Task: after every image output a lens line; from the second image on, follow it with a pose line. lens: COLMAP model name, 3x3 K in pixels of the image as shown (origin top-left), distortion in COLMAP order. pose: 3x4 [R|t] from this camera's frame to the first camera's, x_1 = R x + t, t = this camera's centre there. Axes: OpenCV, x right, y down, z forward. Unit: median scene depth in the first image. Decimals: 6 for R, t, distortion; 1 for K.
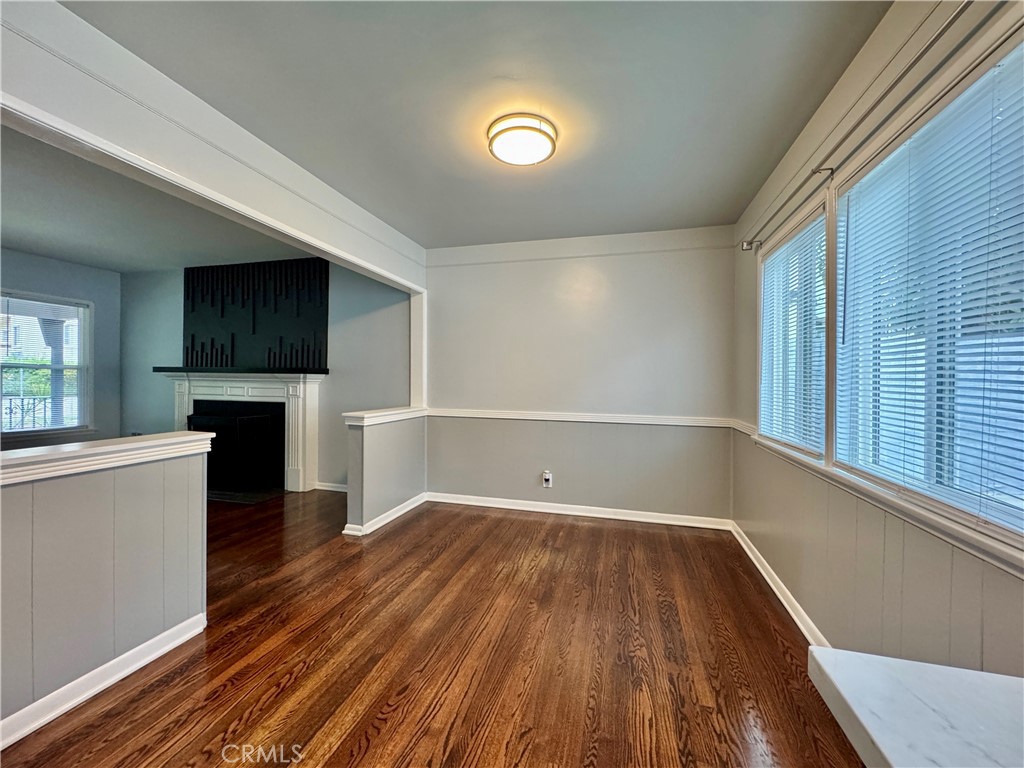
lens RADIAL K [[411.5, 0, 512.0], [0, 411.5, 384.0], [0, 0, 1]] dist [0.000016, -0.000116]
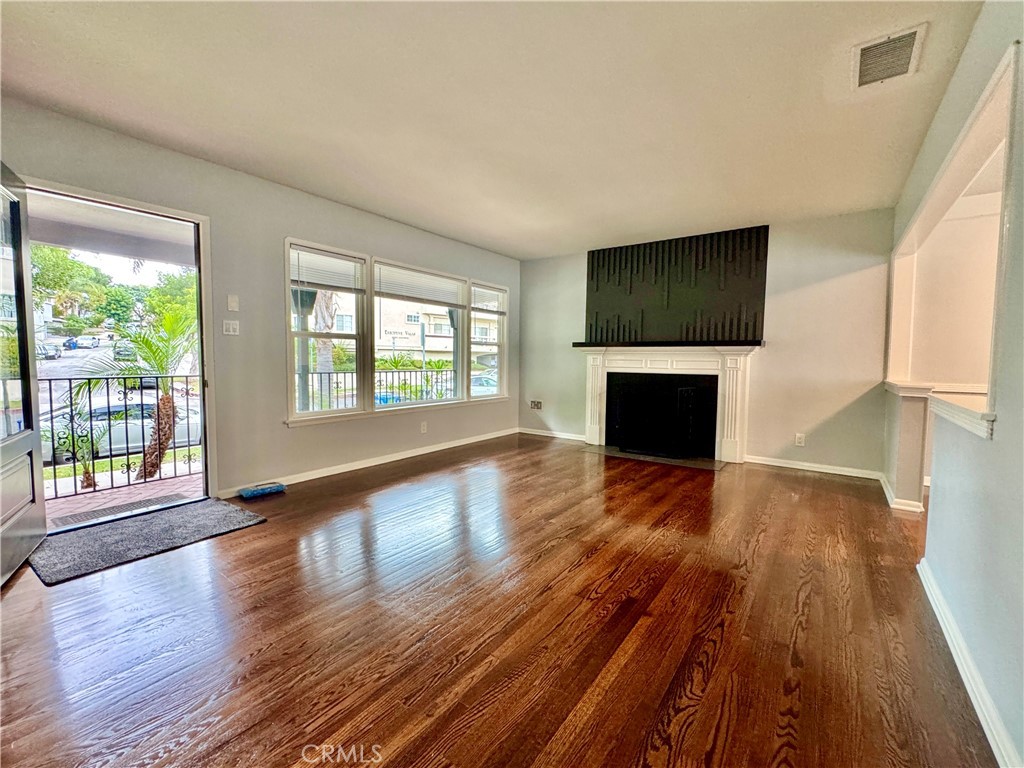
lens RADIAL K [[439.0, 0, 514.7], [0, 439.0, 387.0], [0, 0, 1]] dist [0.001059, 0.000260]
pose [[0.938909, 0.019592, -0.343608, -0.610991], [-0.002605, 0.998754, 0.049830, 0.020589], [0.344157, -0.045891, 0.937790, -0.179971]]
